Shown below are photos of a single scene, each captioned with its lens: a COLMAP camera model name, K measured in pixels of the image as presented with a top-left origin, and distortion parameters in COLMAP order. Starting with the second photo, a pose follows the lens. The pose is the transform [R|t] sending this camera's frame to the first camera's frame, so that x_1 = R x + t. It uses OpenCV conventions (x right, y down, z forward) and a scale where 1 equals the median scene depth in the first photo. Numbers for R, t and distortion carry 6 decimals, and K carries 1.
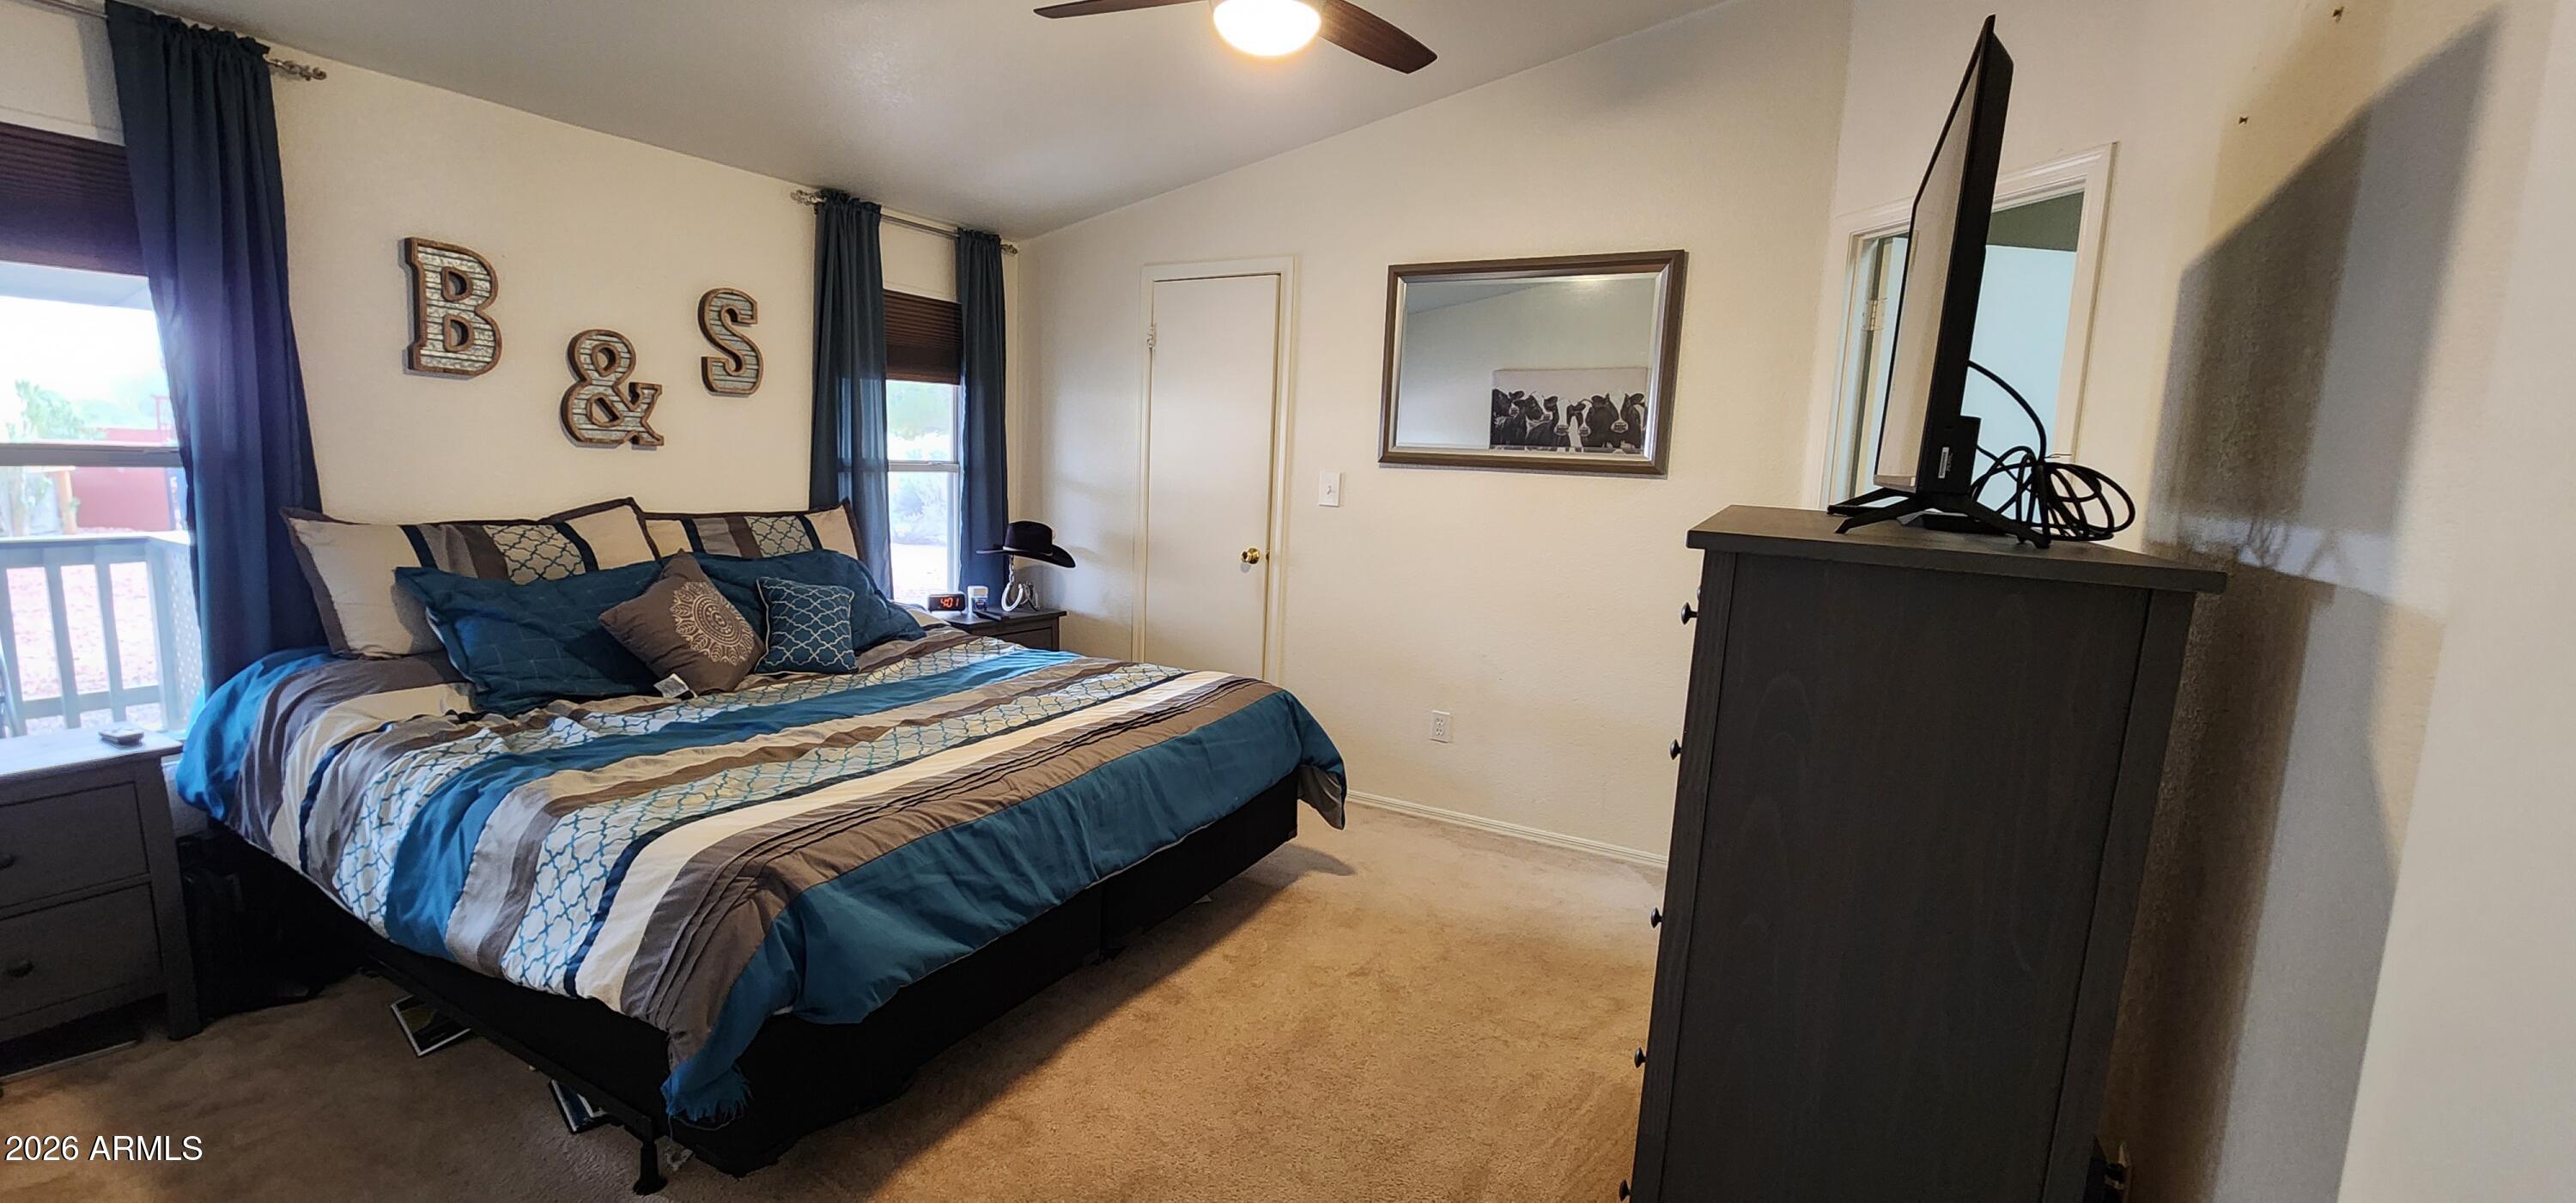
lens RADIAL K [[1055.6, 0, 1269.8], [0, 1055.6, 601.1], [0, 0, 1]] dist [-0.009861, -0.000326]
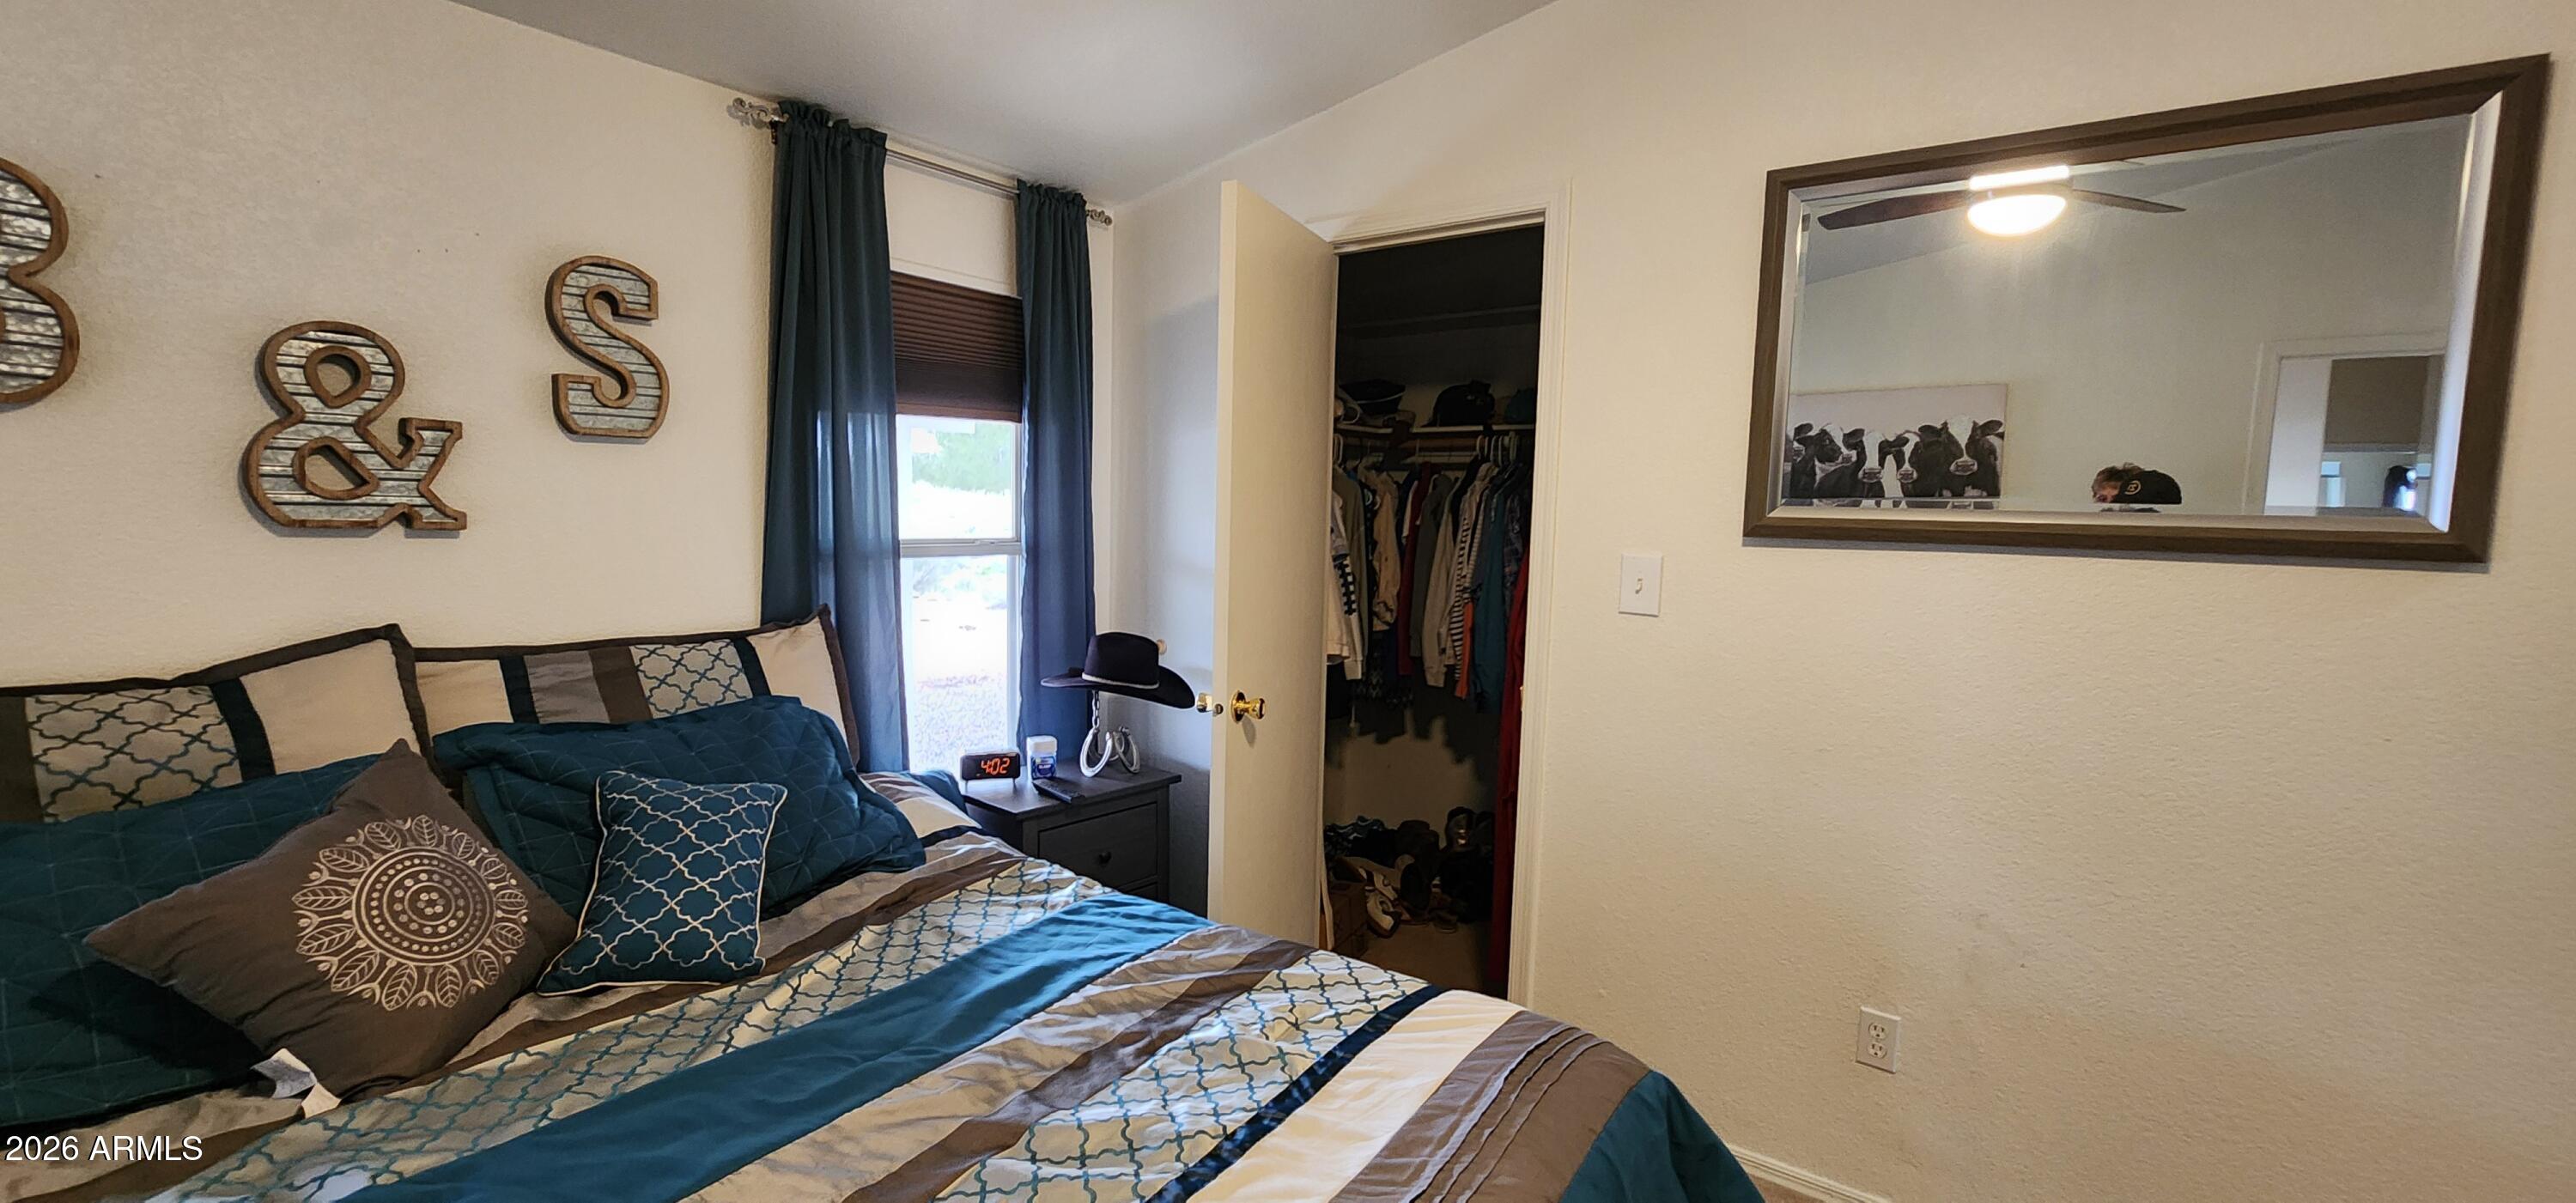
lens RADIAL K [[1055.6, 0, 1269.8], [0, 1055.6, 601.1], [0, 0, 1]] dist [-0.009861, -0.000326]
pose [[0.991796, -0.006448, -0.127667, -0.073429], [-0.000197, 0.998648, -0.051973, -0.075133], [0.127829, 0.051571, 0.990454, 0.468377]]
